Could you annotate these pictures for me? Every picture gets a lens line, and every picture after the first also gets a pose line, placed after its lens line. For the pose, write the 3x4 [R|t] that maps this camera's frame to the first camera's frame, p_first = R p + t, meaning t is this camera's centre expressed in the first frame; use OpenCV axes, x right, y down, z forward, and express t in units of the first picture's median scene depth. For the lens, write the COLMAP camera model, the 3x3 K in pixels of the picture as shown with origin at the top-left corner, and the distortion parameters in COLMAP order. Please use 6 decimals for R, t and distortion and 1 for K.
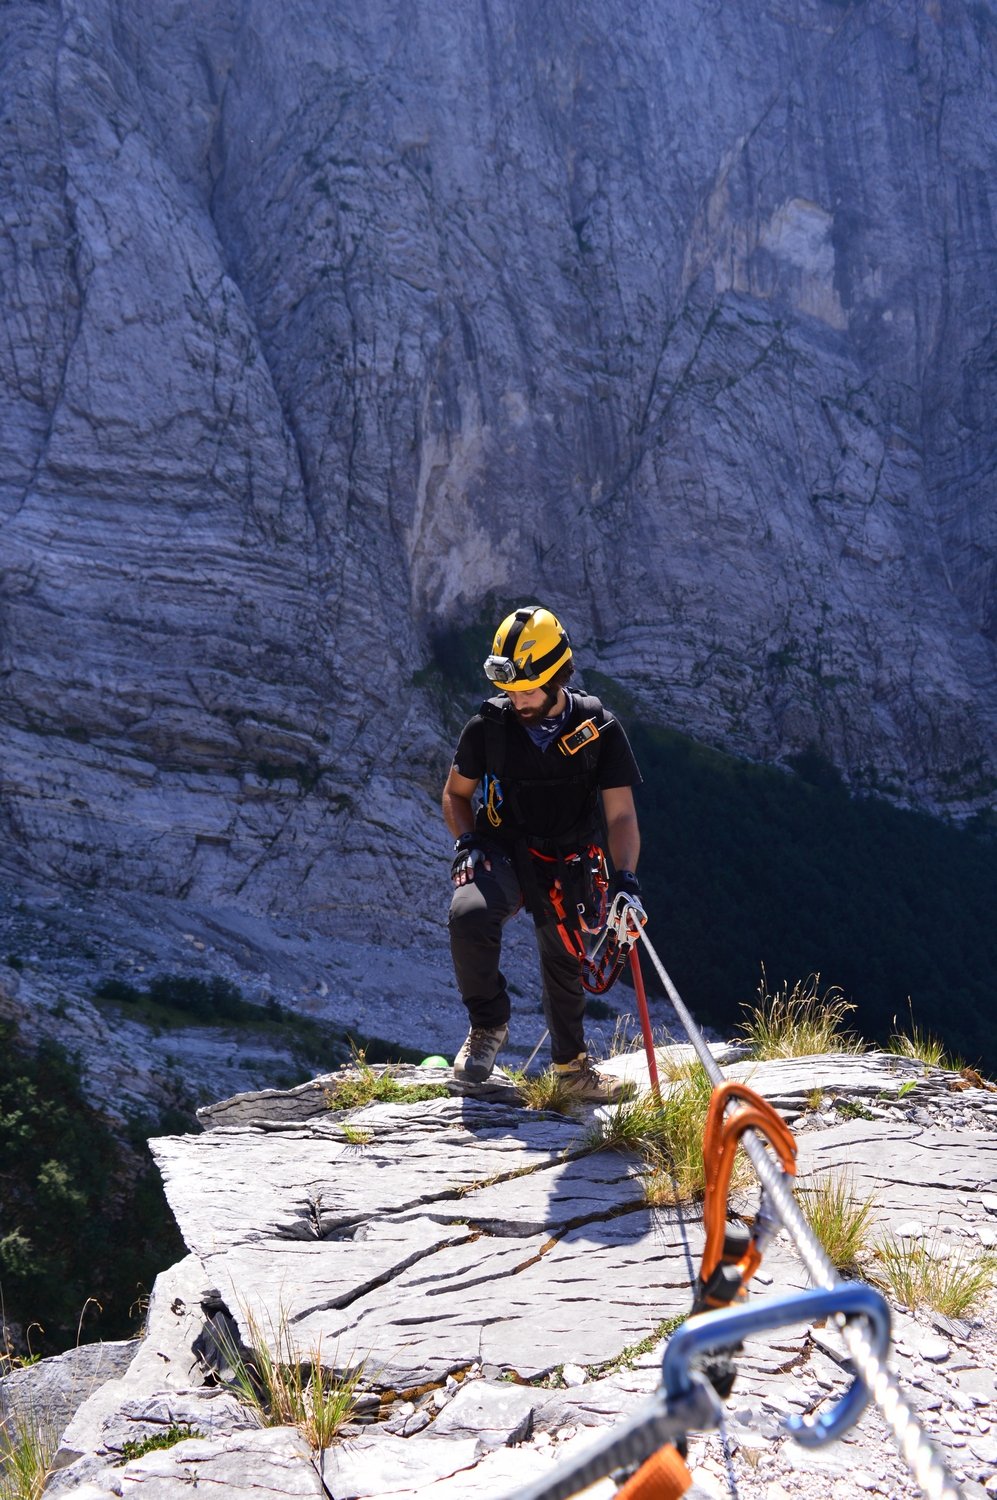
lens RADIAL K [[1177.3, 0, 495.2], [0, 1177.3, 748.9], [0, 0, 1]] dist [-0.019907, 0.015021]
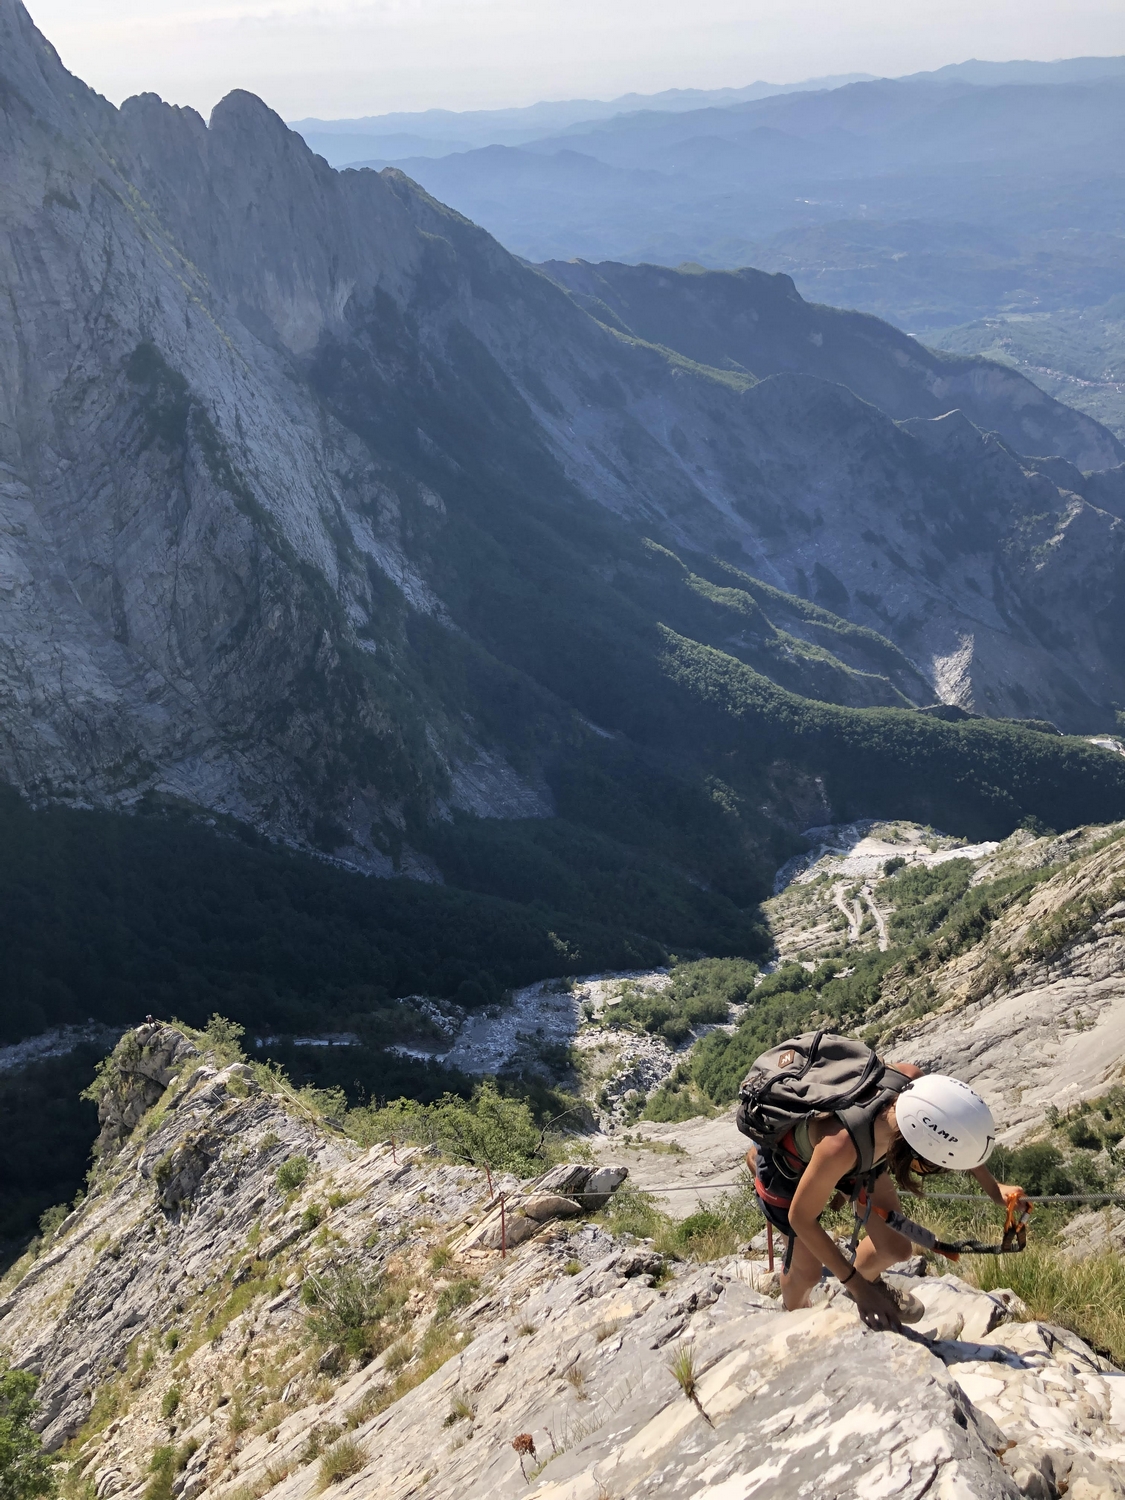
lens RADIAL K [[1213.4, 0, 562.5], [0, 1213.4, 750.0], [0, 0, 1]] dist [0.009406, 0.000707]
pose [[0.731314, -0.195875, 0.653309, -0.091904], [0.164188, 0.980264, 0.110111, -0.071892], [-0.661983, 0.026740, 0.749042, -0.254531]]
